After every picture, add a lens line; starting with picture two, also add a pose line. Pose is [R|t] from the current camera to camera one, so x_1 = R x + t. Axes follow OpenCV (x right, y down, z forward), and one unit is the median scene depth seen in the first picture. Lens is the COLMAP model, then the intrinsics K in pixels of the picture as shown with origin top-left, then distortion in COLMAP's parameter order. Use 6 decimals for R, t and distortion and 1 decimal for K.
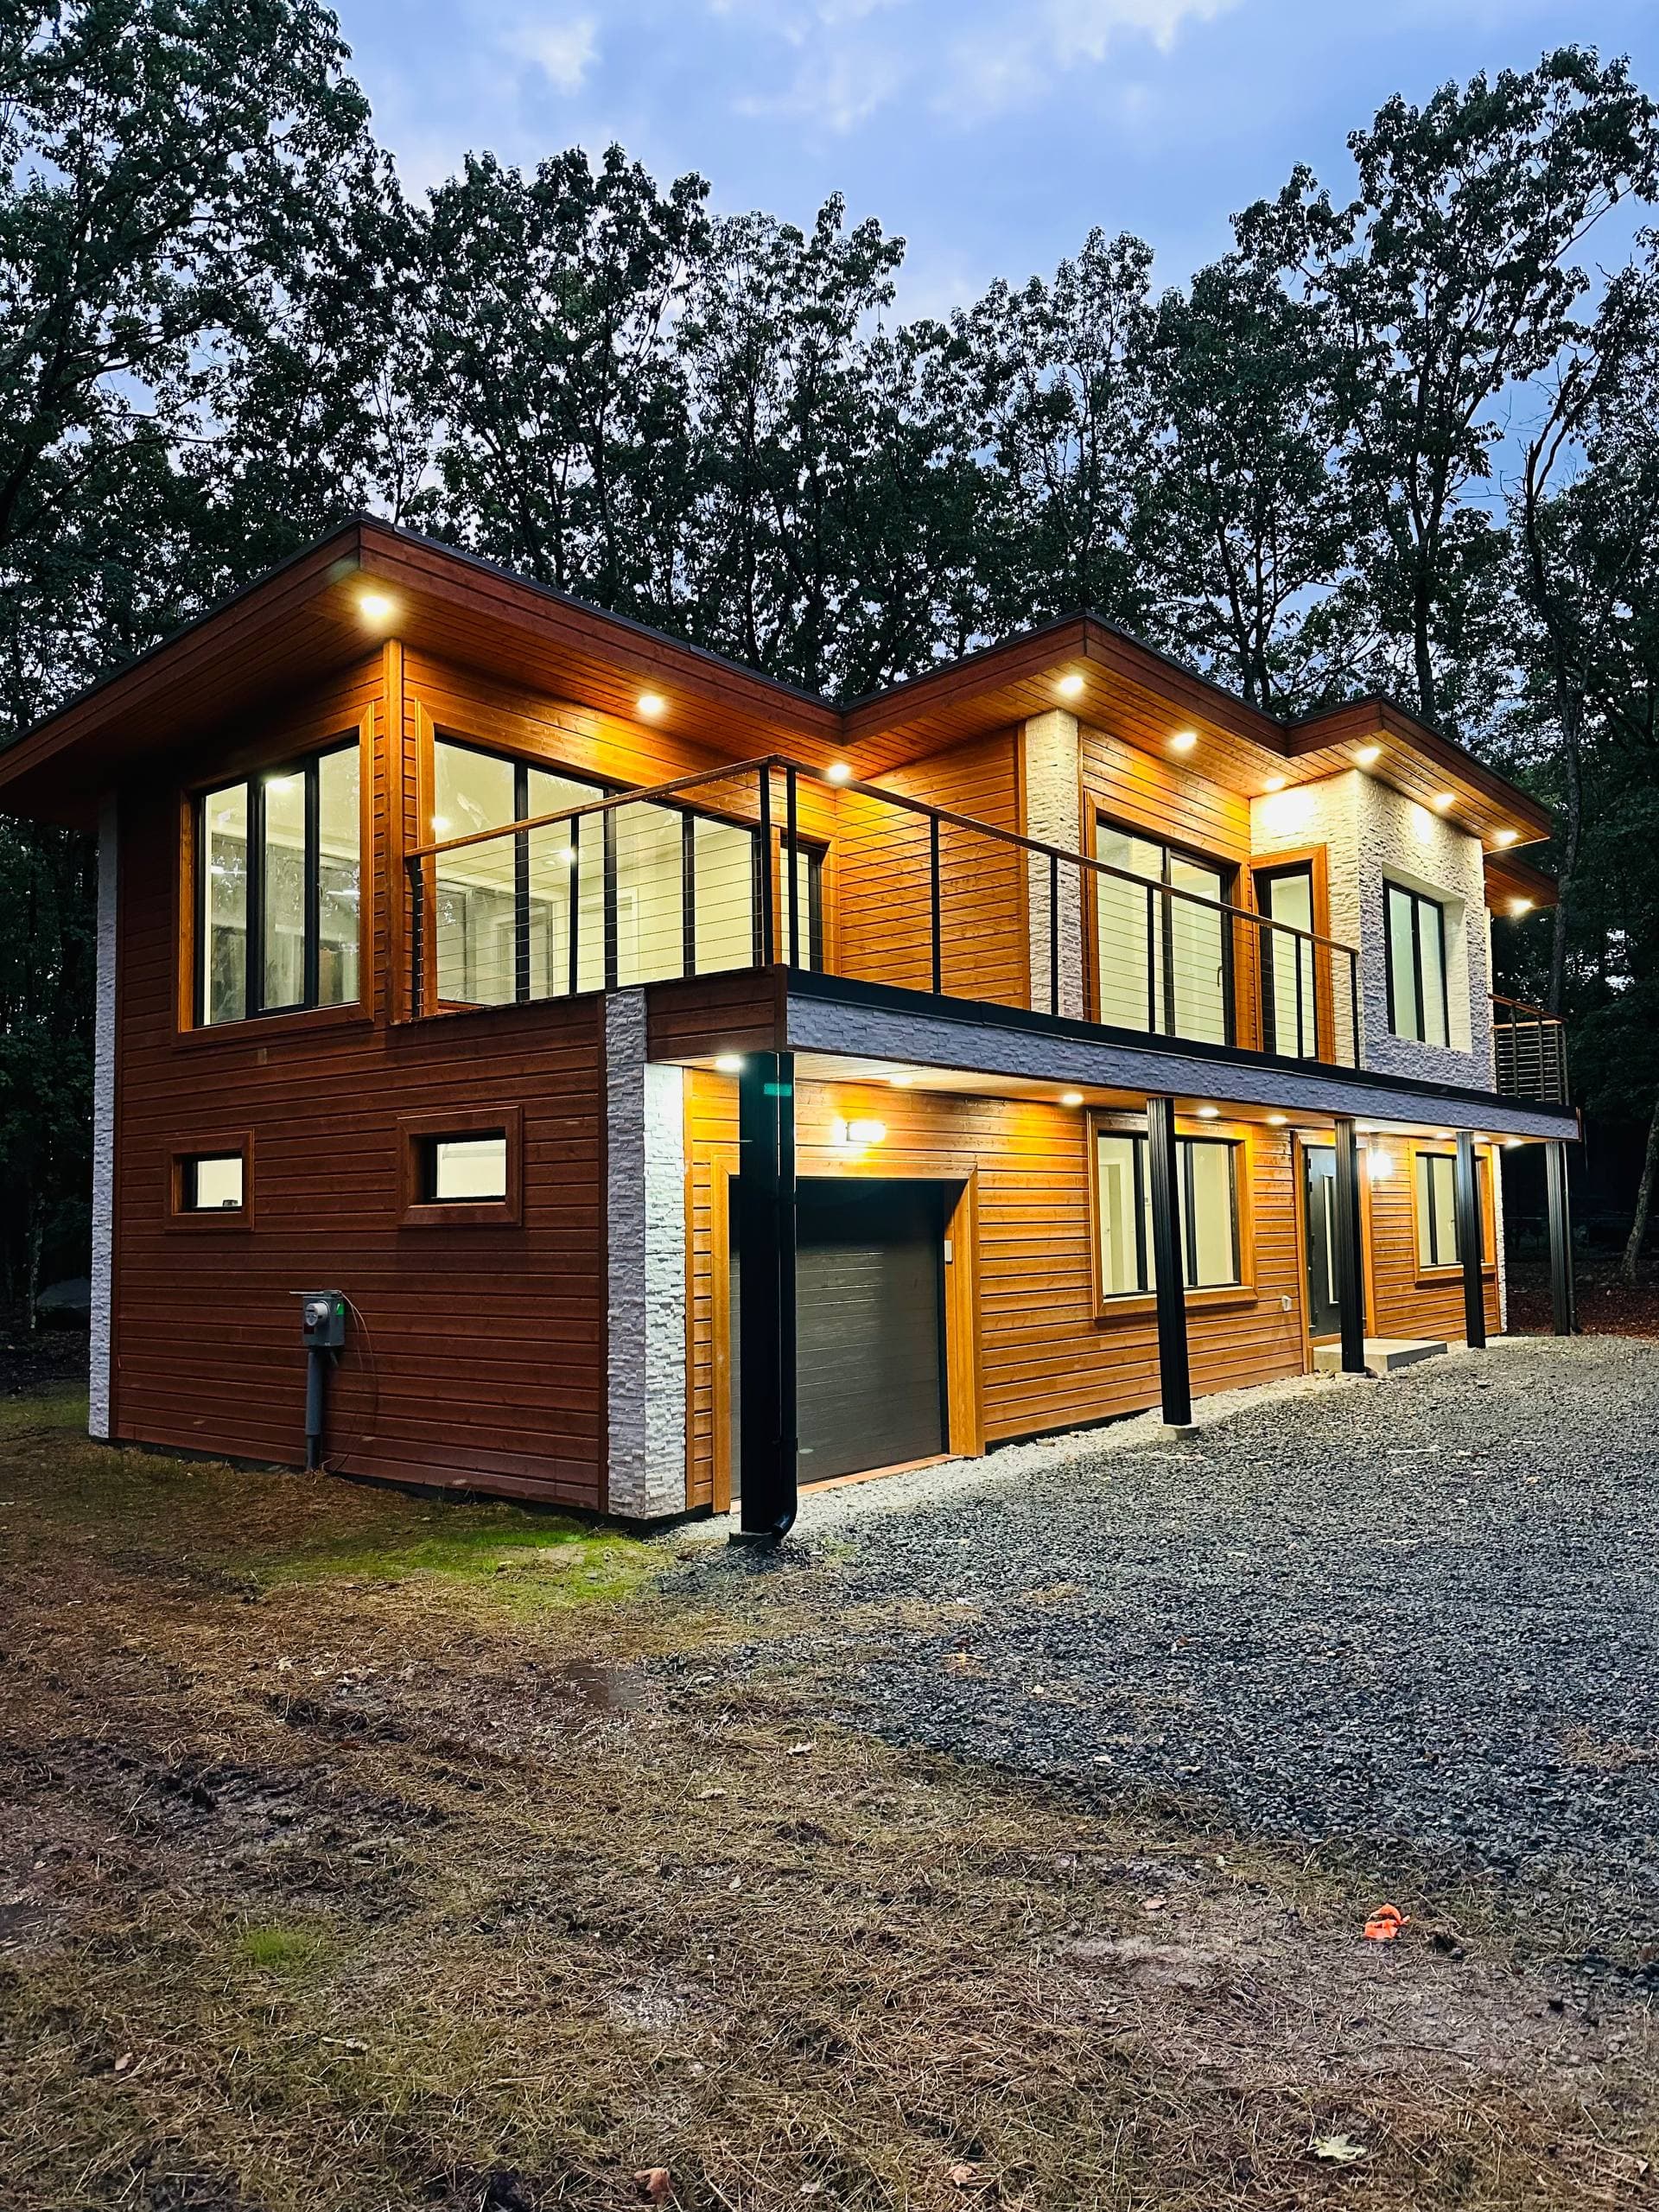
lens RADIAL K [[1574.6, 0, 825.5], [0, 1574.6, 1115.5], [0, 0, 1]] dist [0.029071, -0.033506]
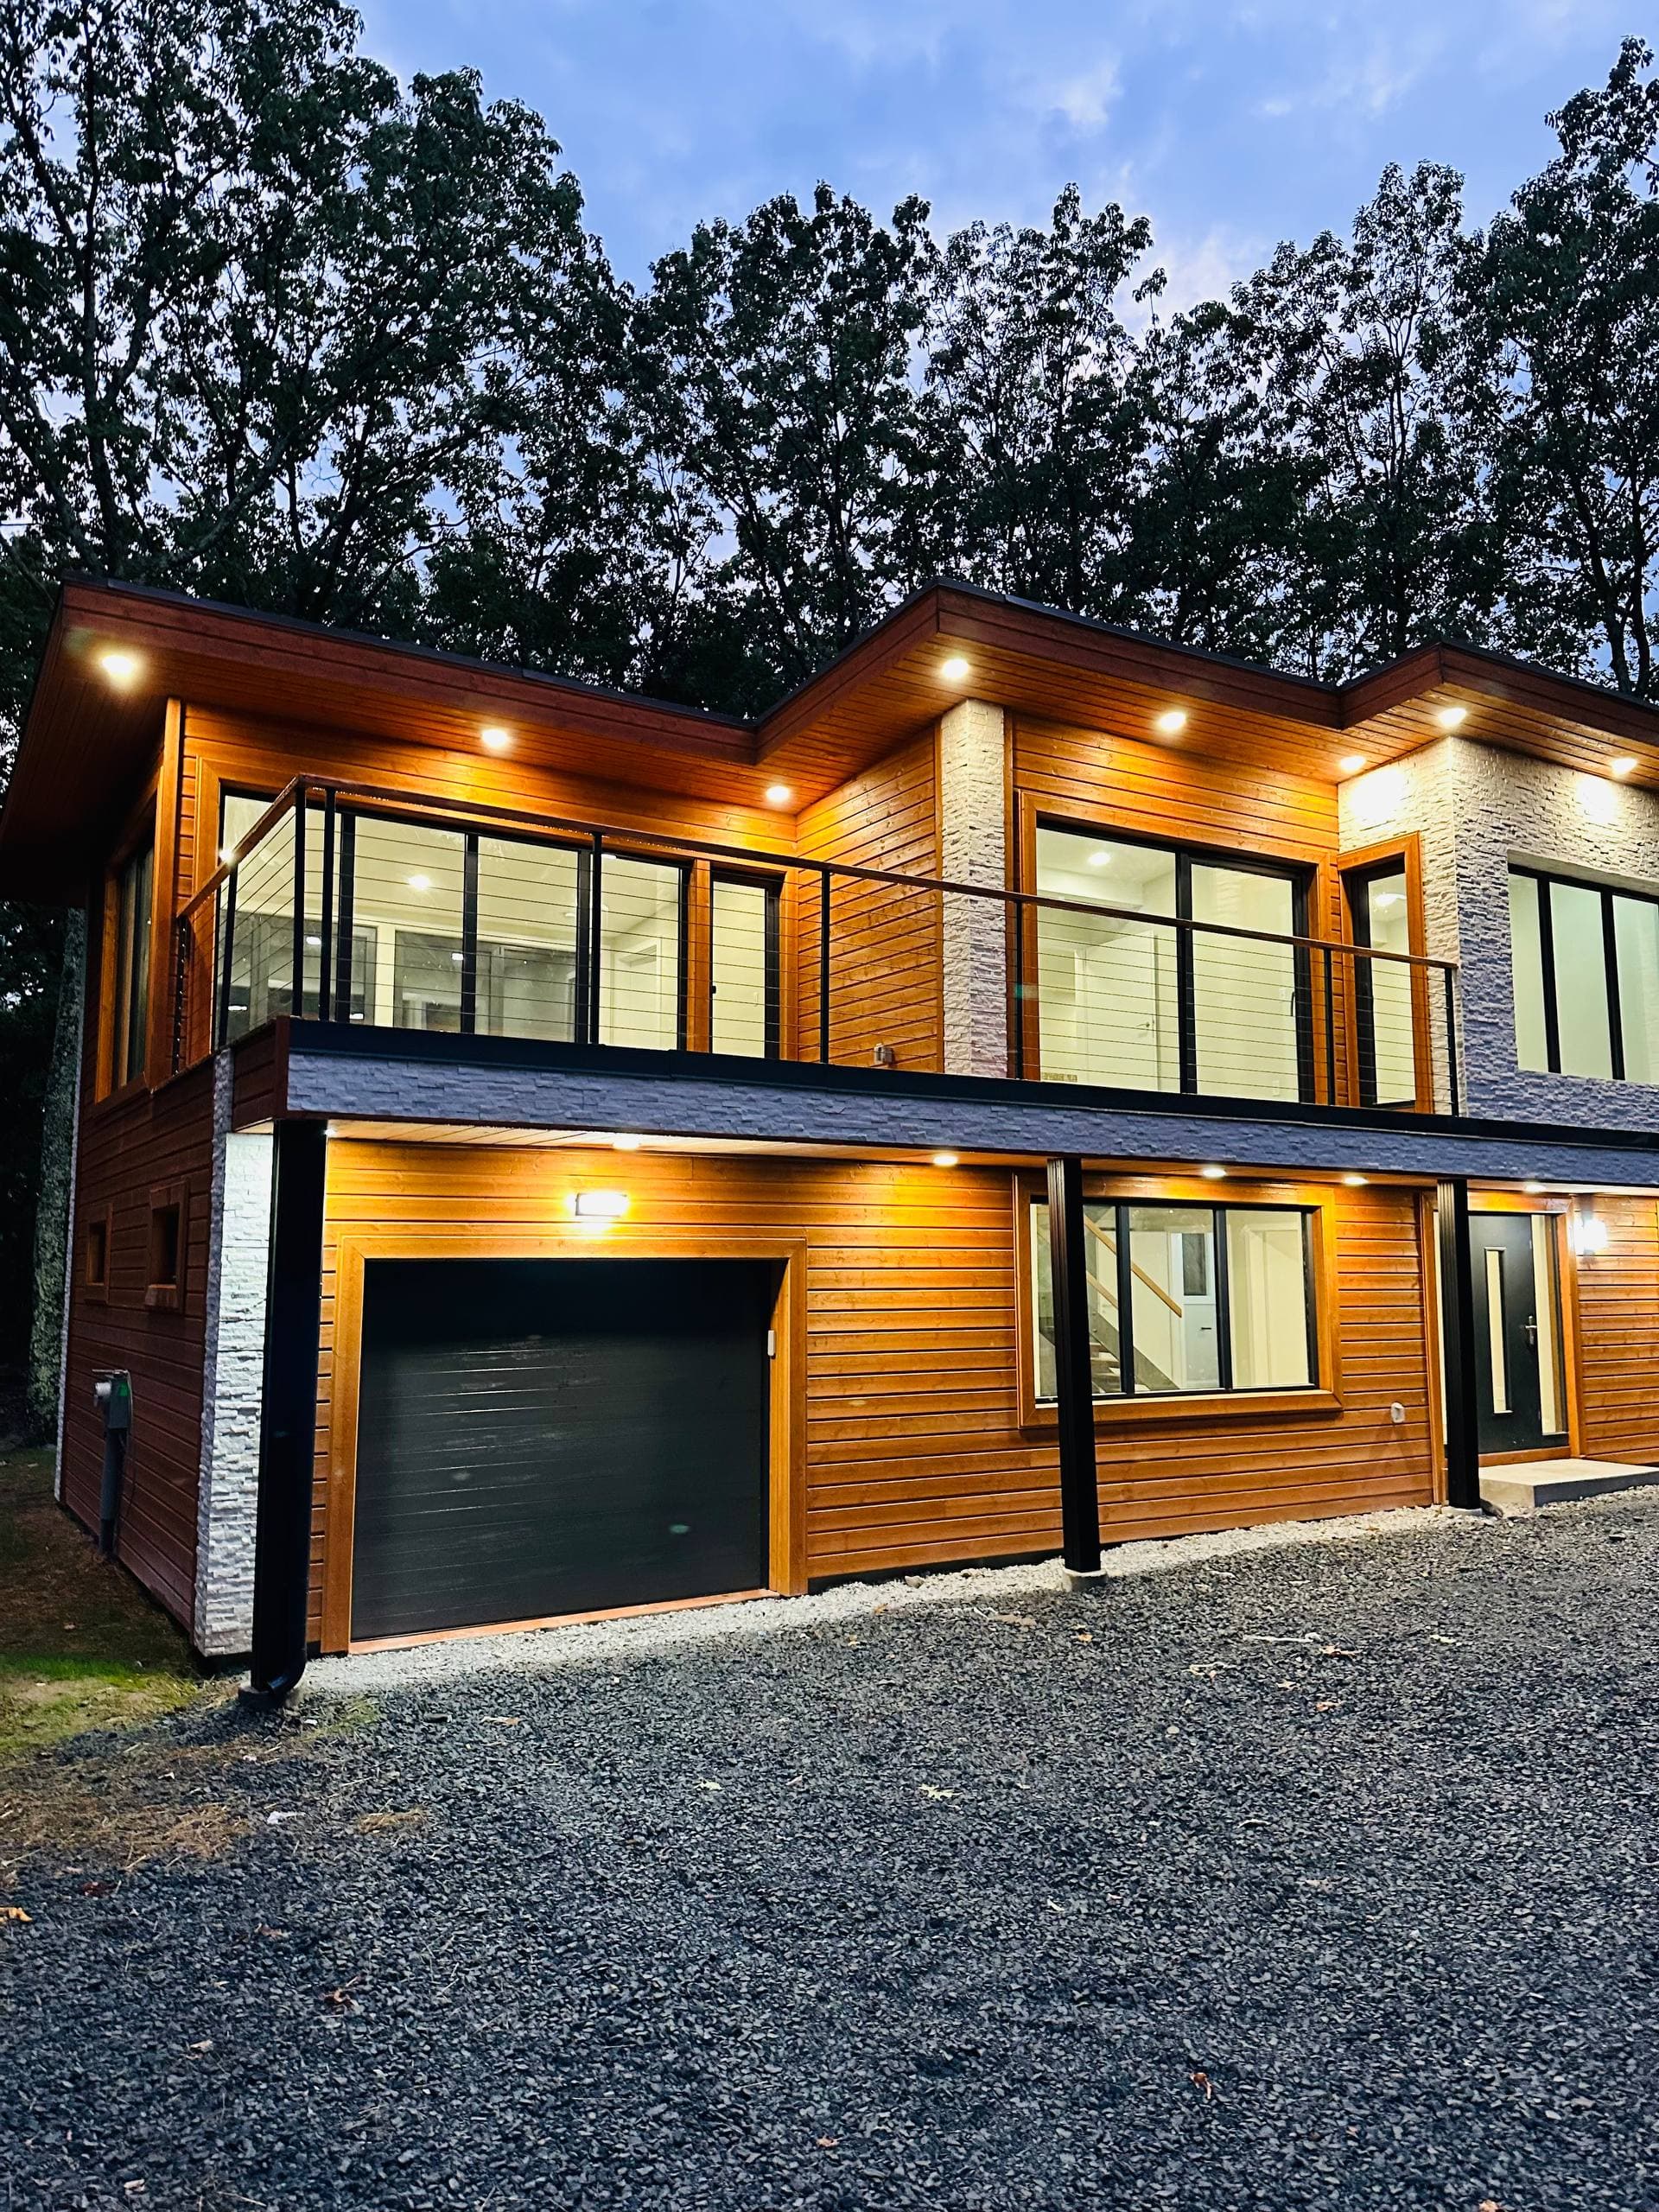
lens RADIAL K [[1564.9, 0, 834.9], [0, 1564.9, 1098.0], [0, 0, 1]] dist [0.033888, -0.033317]
pose [[0.945584, -0.021833, -0.324644, 0.178318], [0.008750, 0.999092, -0.041704, -0.004963], [0.325260, 0.036594, 0.944916, 0.098769]]
